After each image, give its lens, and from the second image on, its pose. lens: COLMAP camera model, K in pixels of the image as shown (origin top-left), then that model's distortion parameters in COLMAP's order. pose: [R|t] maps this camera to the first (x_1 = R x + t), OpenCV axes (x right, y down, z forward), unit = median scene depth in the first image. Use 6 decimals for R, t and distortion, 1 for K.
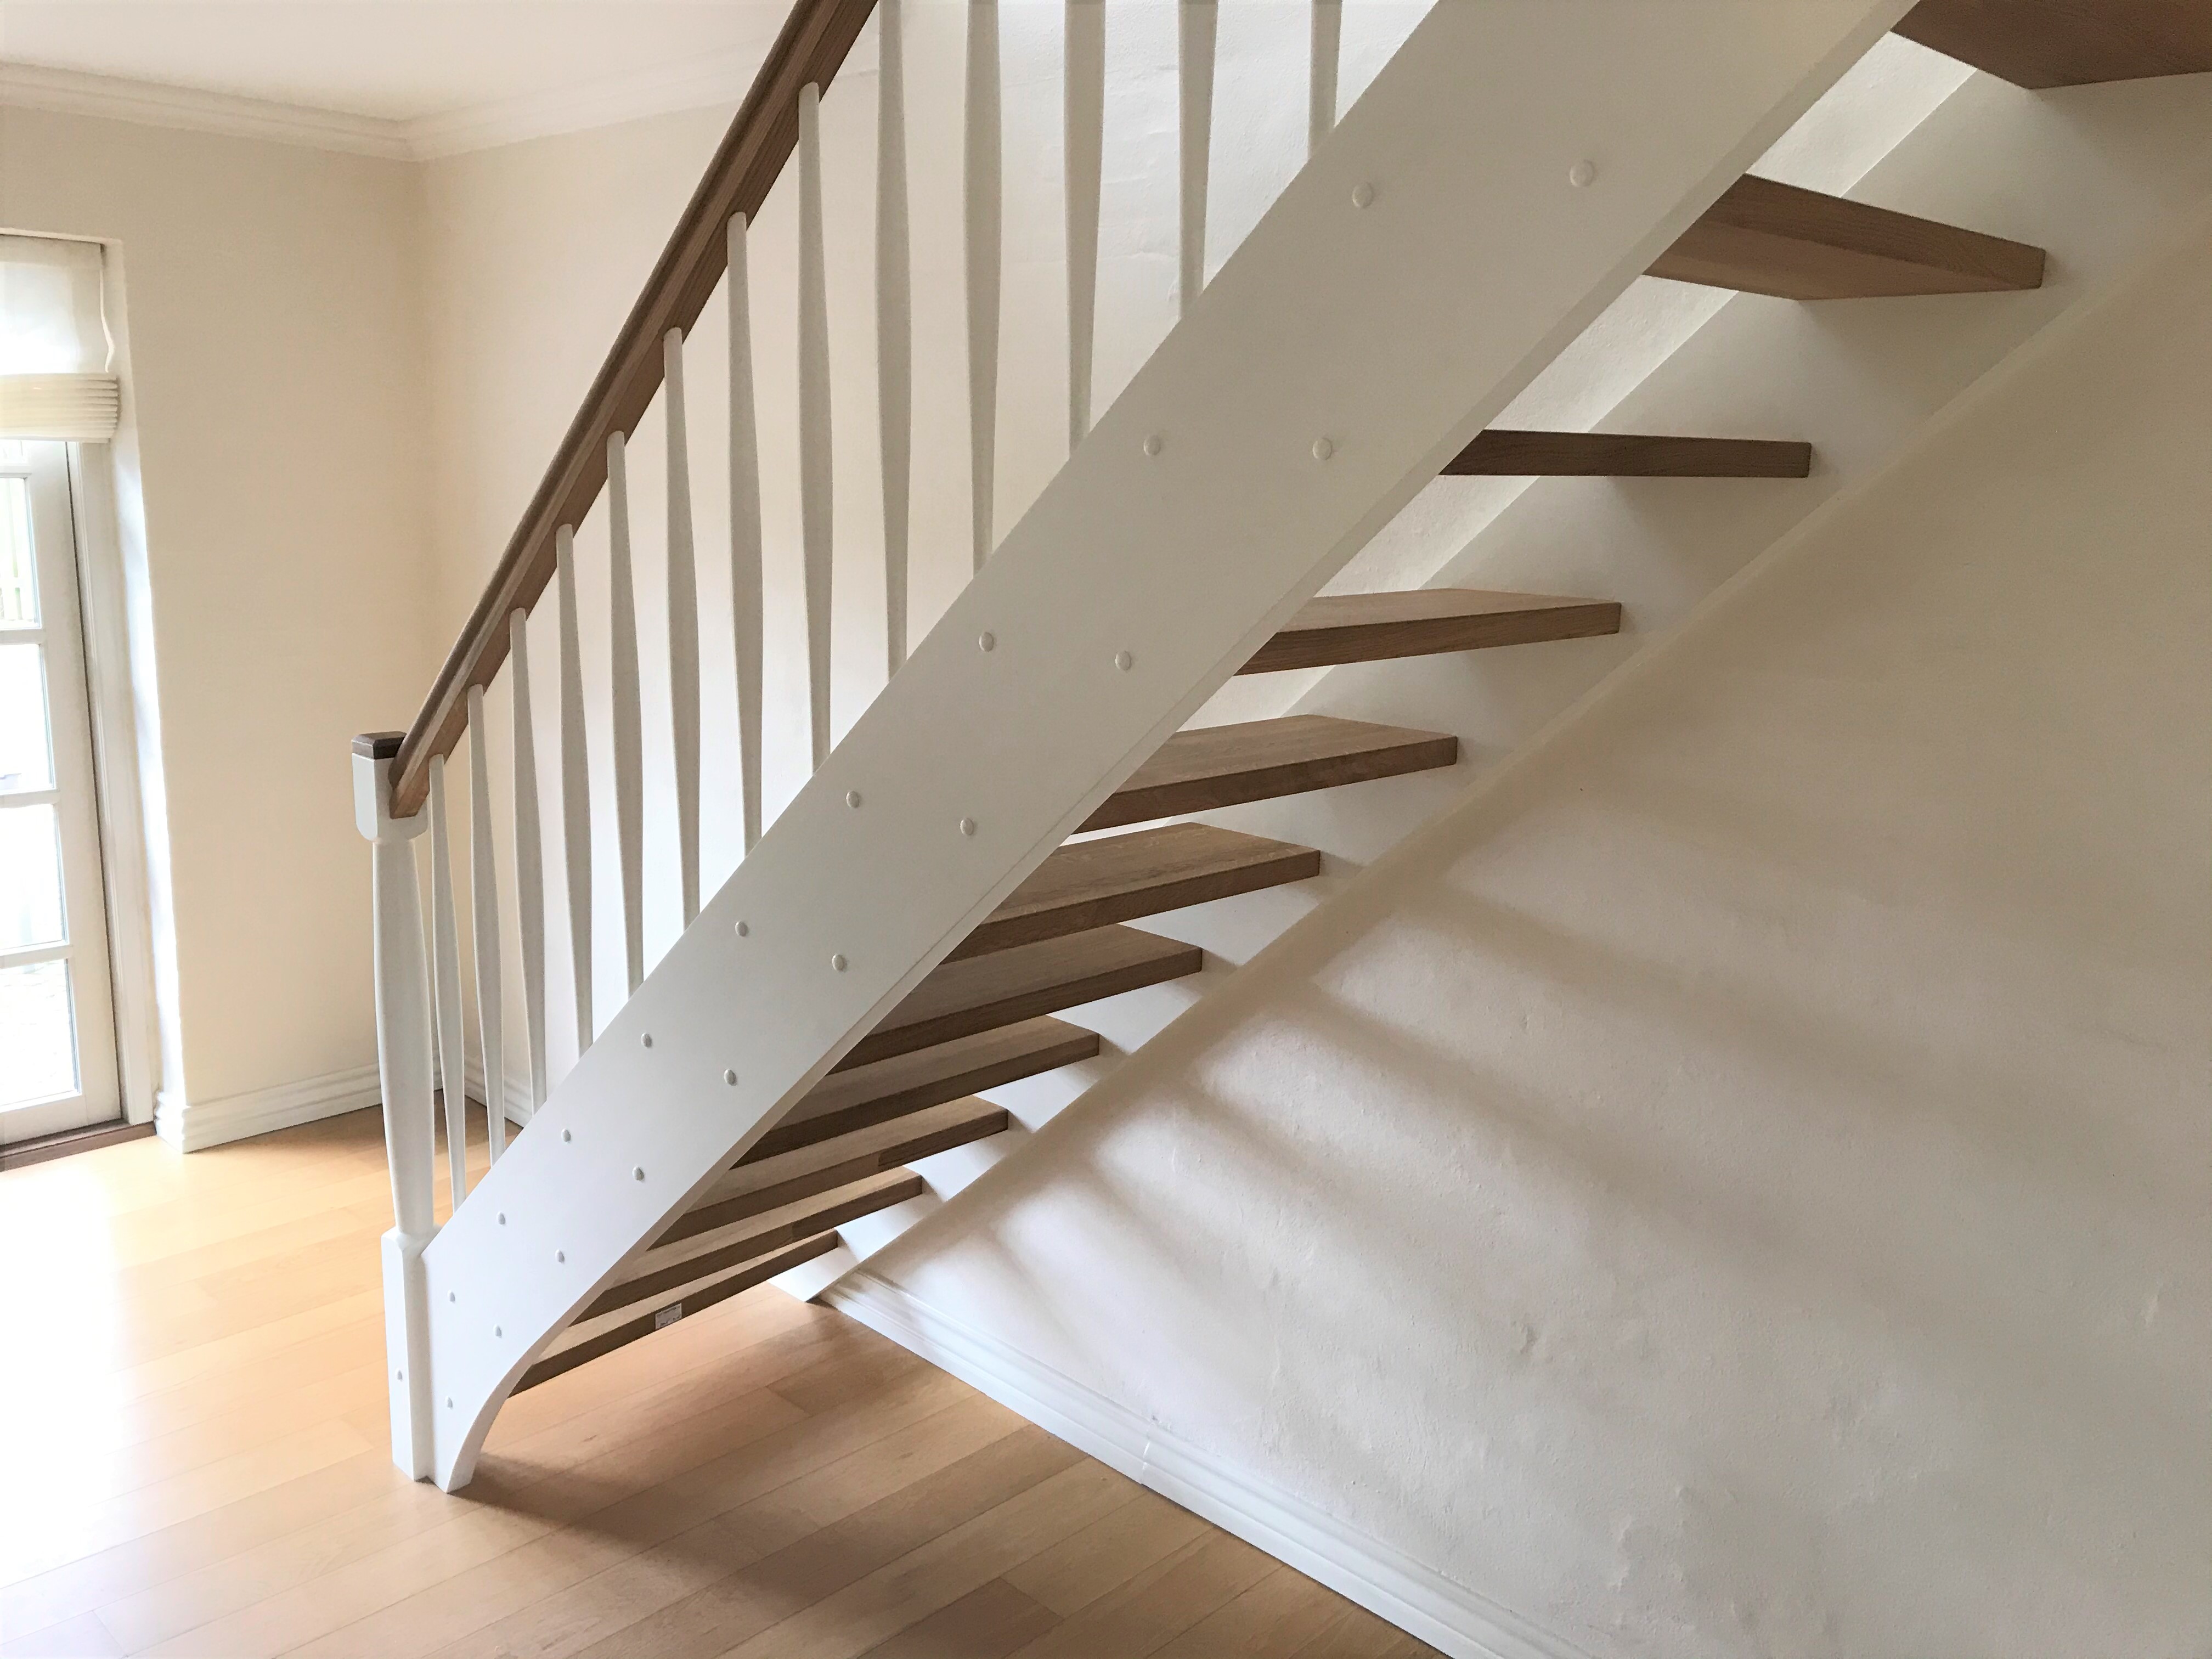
lens RADIAL K [[1842.9, 0, 1106.0], [0, 1842.9, 829.5], [0, 0, 1]] dist [-0.003930, -0.010903]
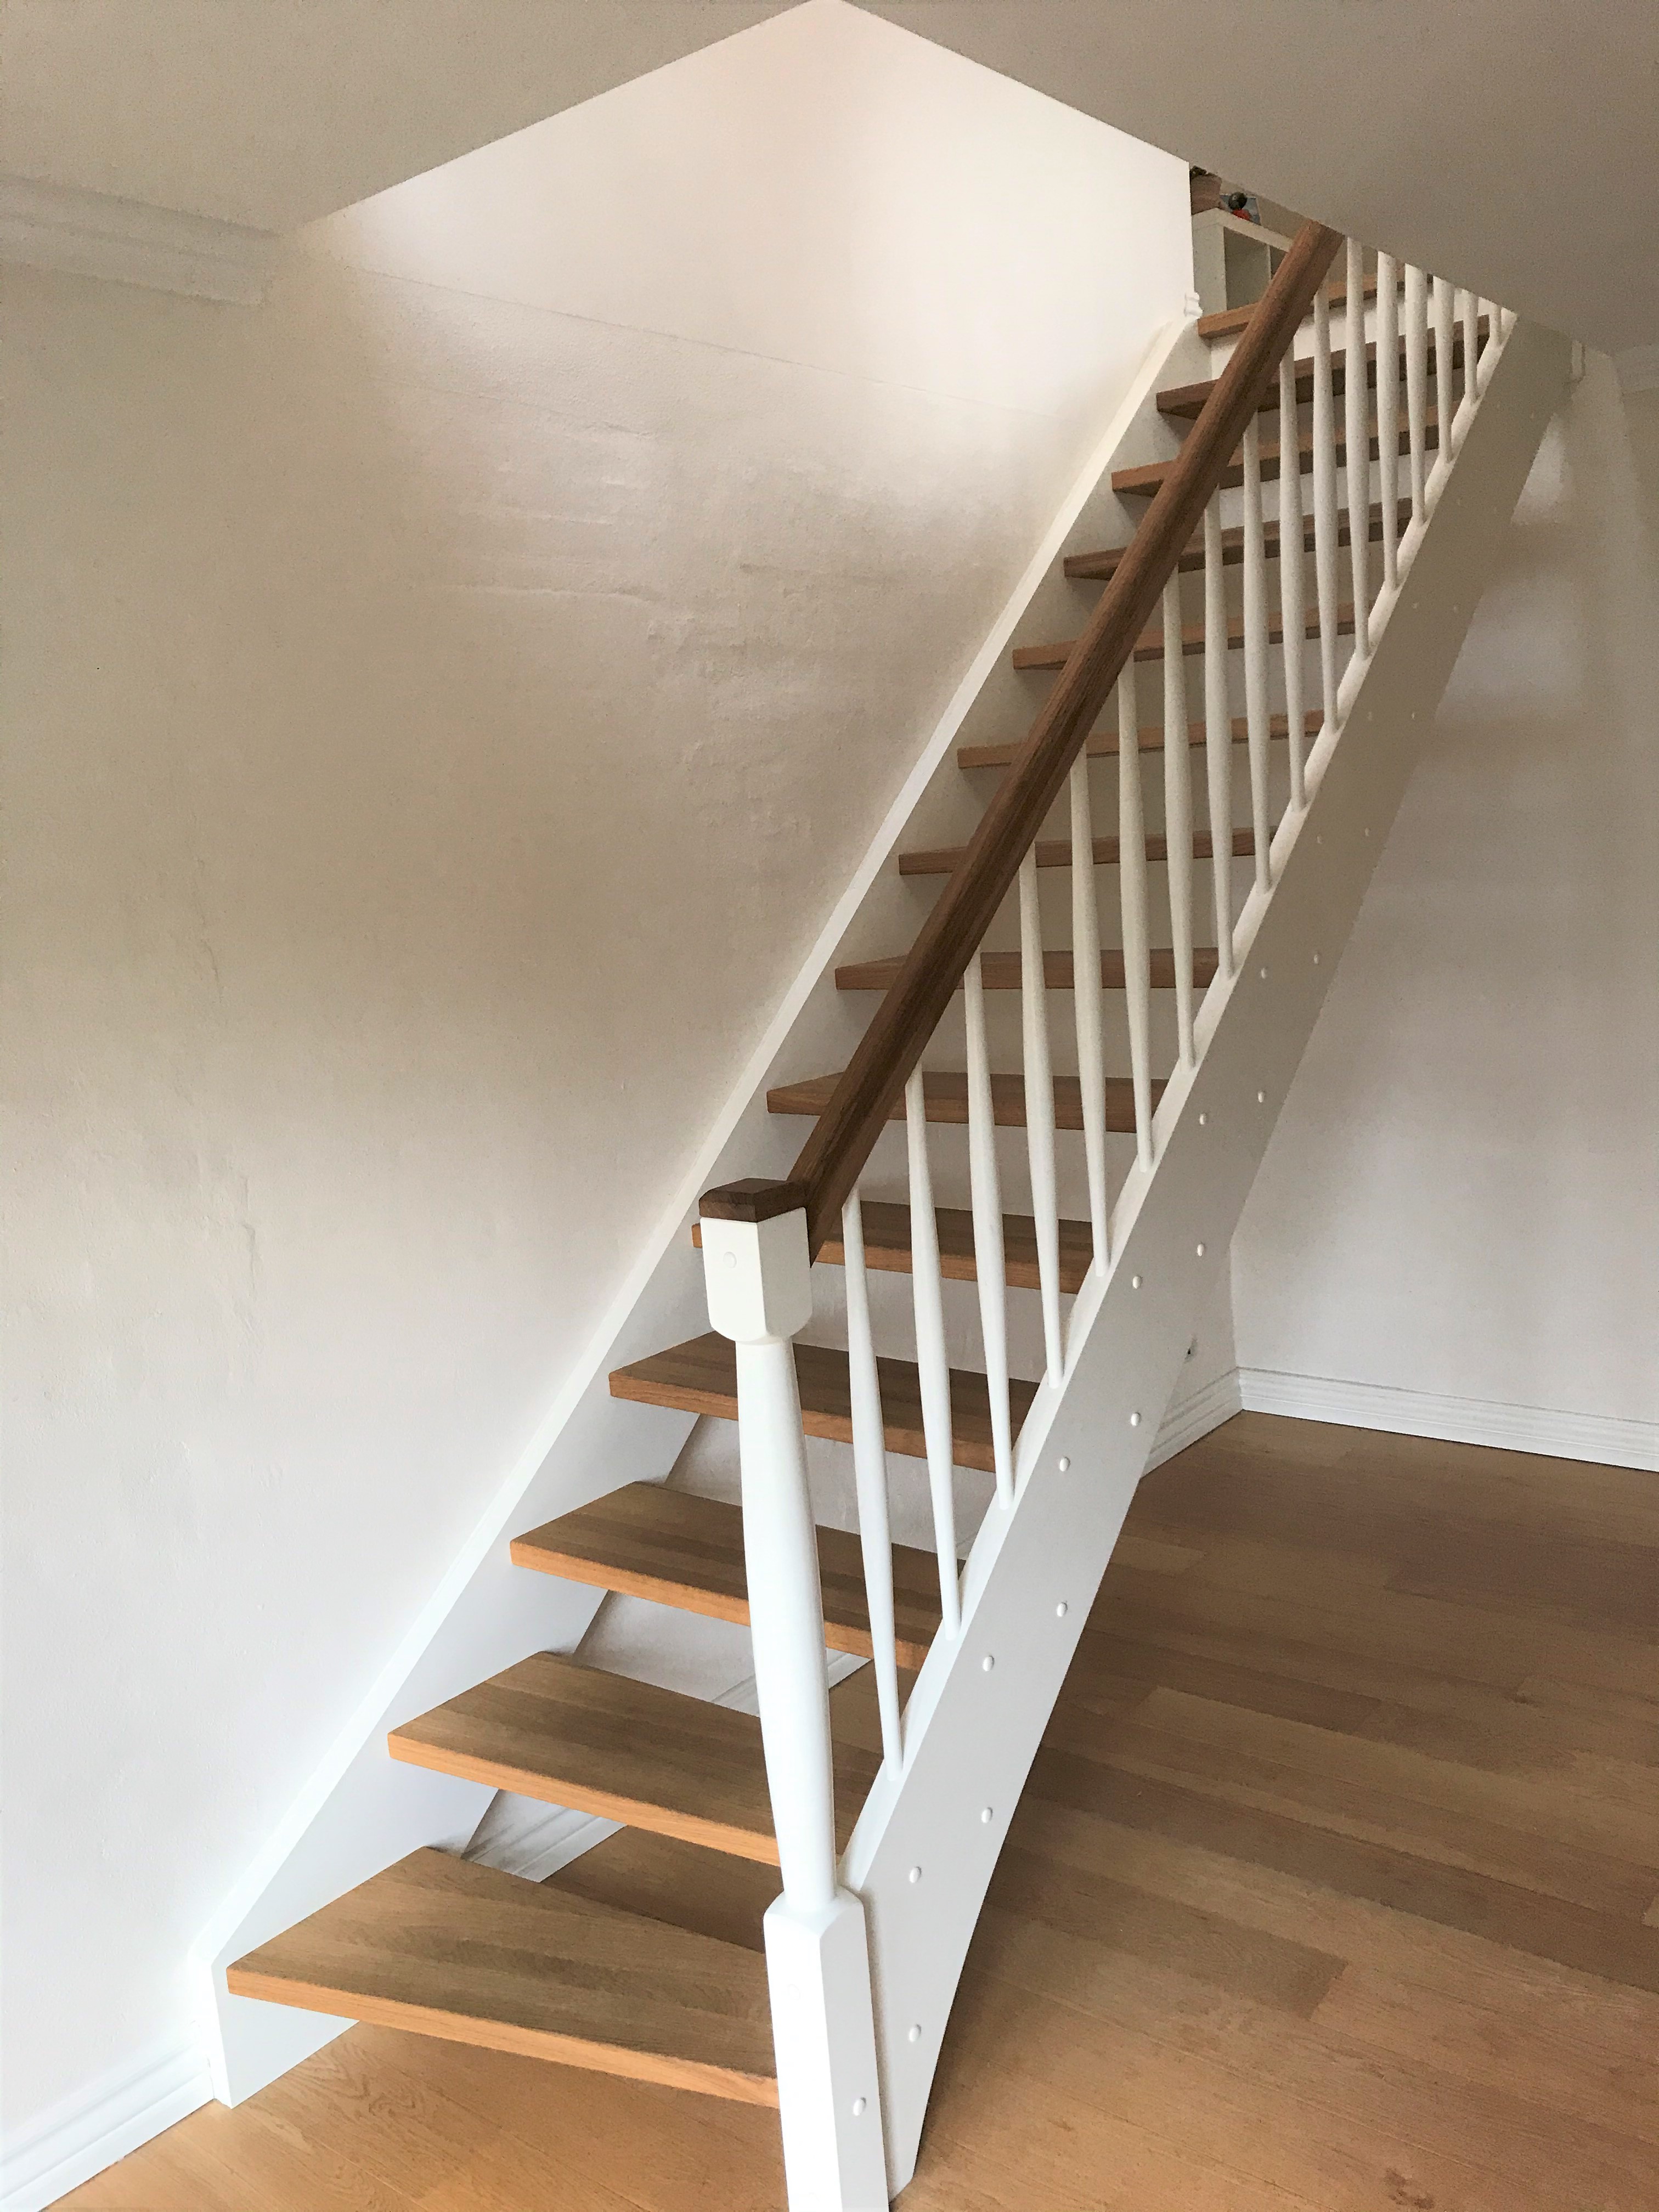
lens RADIAL K [[1799.9, 0, 829.5], [0, 1799.9, 1106.0], [0, 0, 1]] dist [0.020425, 0.003101]
pose [[-0.105552, -0.175770, 0.978756, -1.055053], [0.280702, 0.938961, 0.198895, -0.203812], [-0.953973, 0.295733, -0.049770, 1.004587]]
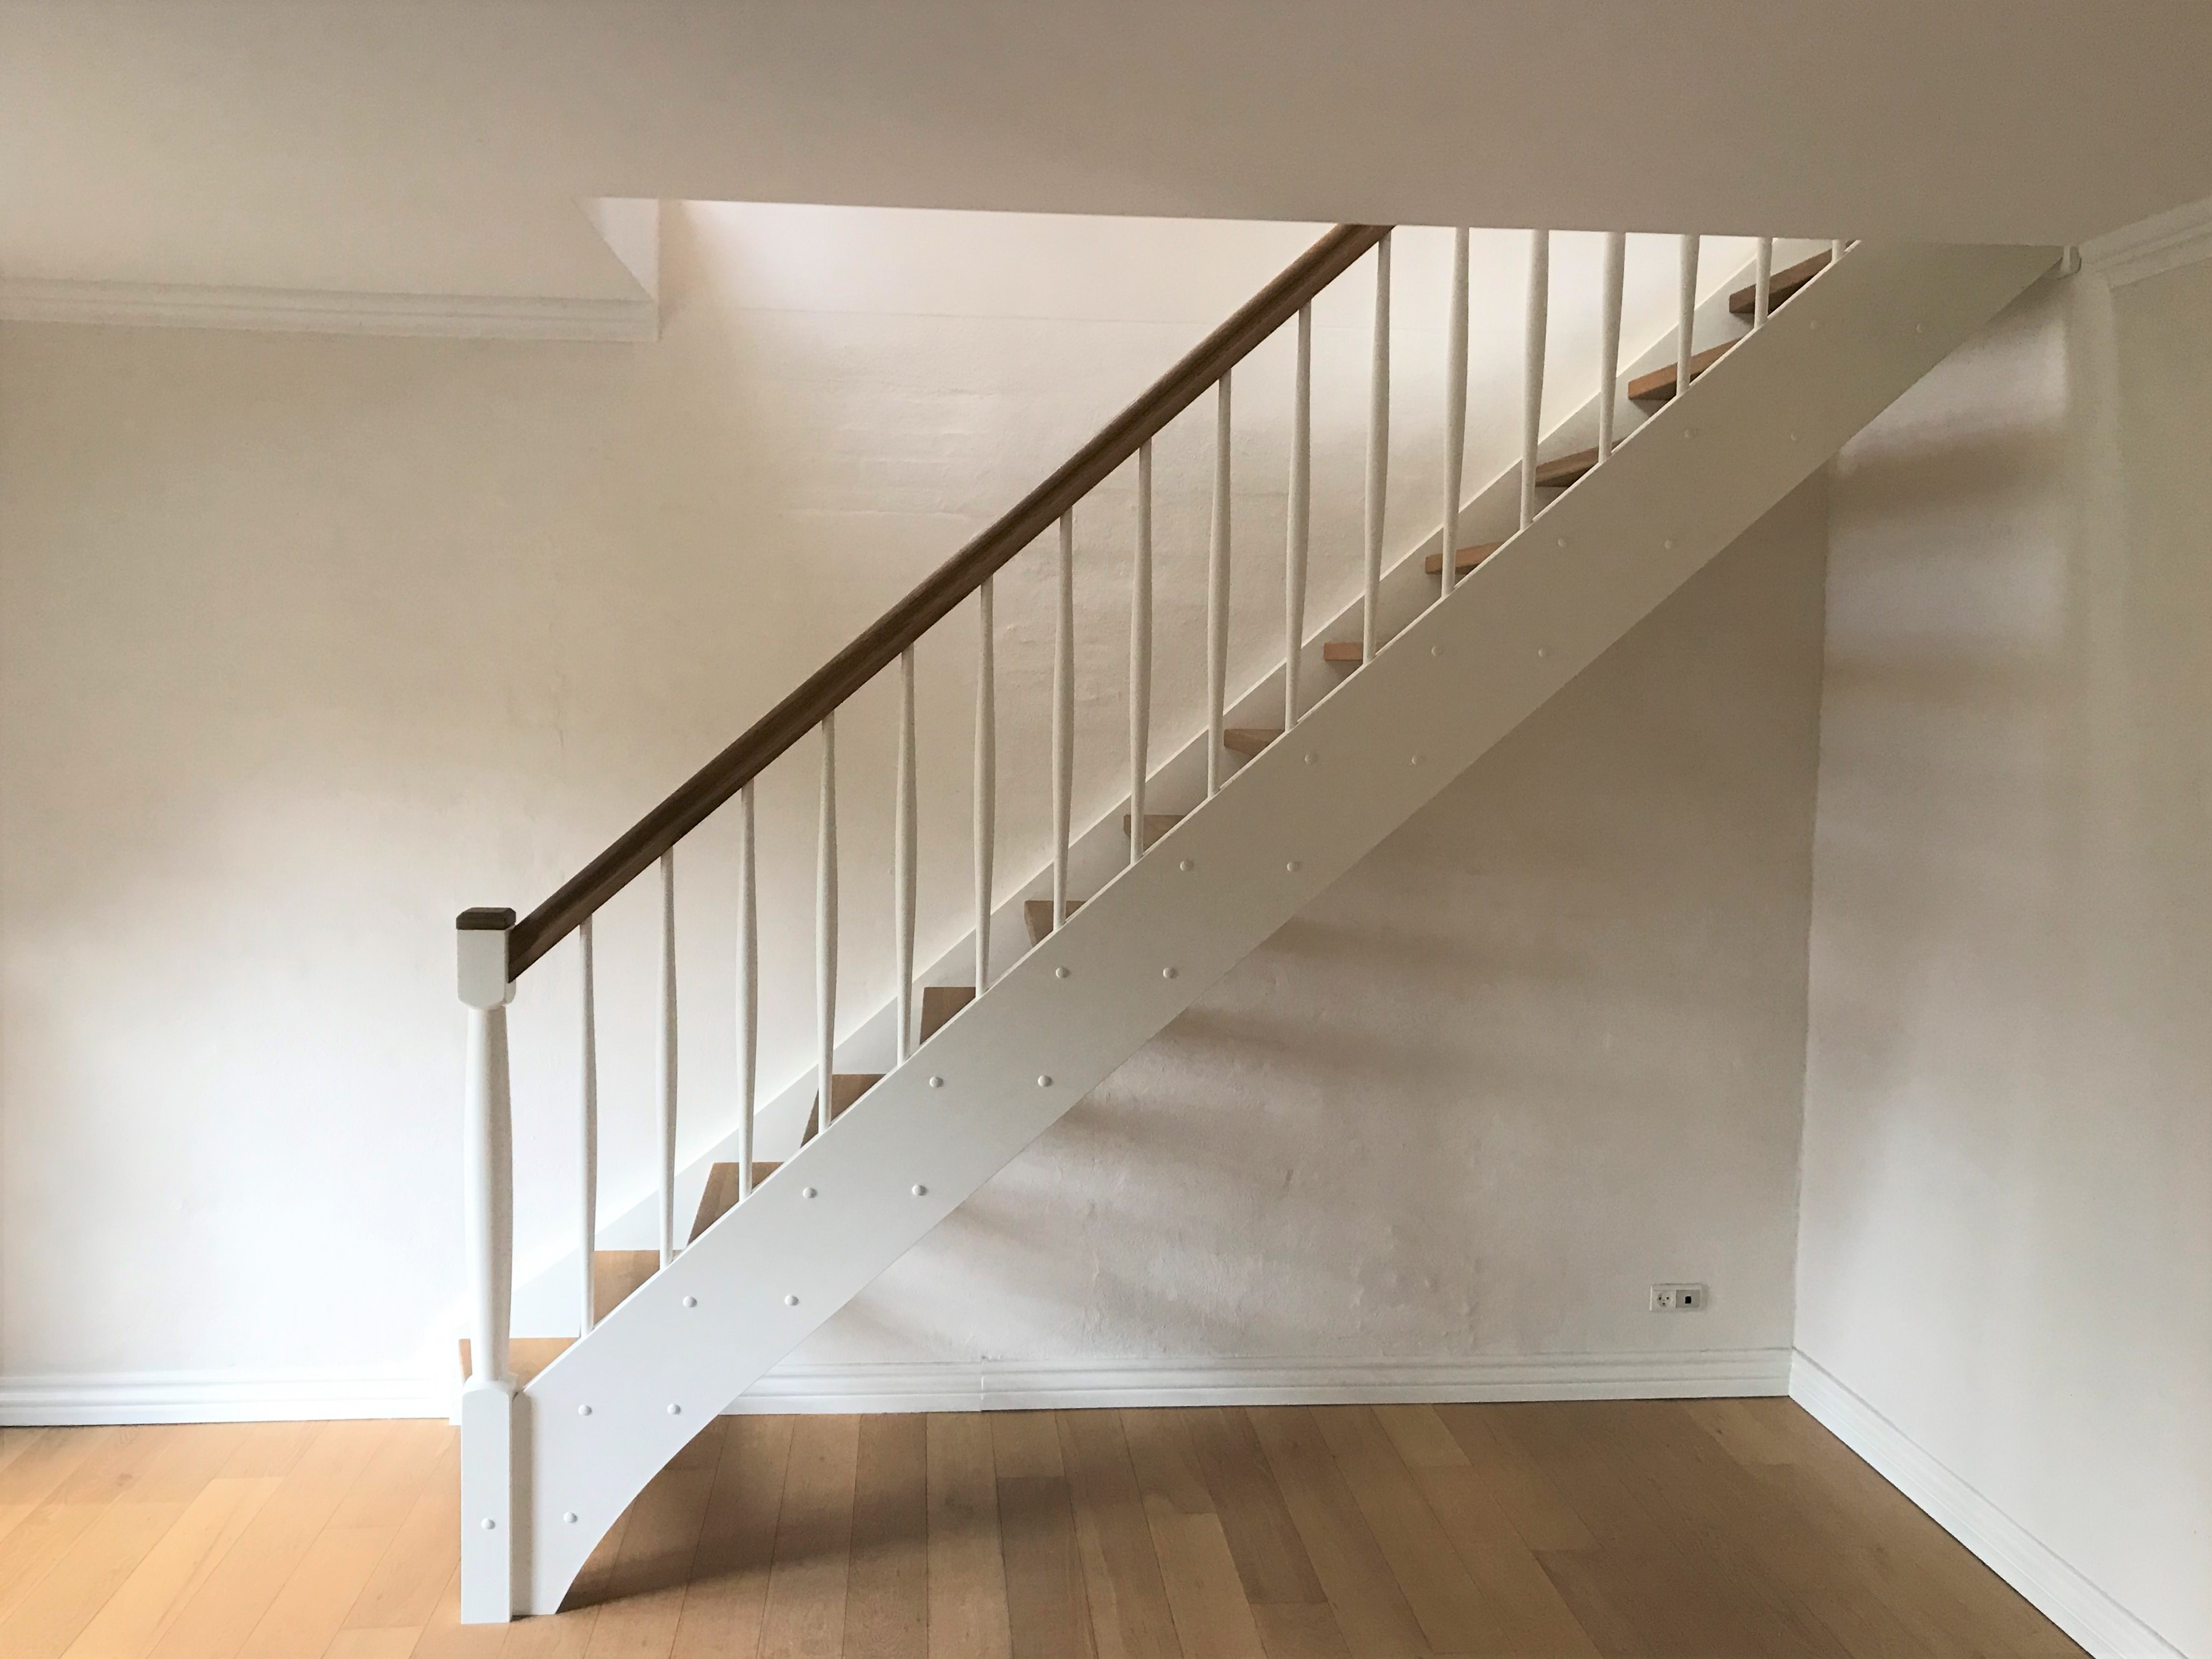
lens RADIAL K [[1843.1, 0, 1106.0], [0, 1843.1, 829.5], [0, 0, 1]] dist [-0.003930, -0.010903]
pose [[0.650445, -0.082496, 0.755060, -0.986695], [0.160021, 0.986656, -0.030050, -0.005627], [-0.742506, 0.140372, 0.654966, -0.001223]]
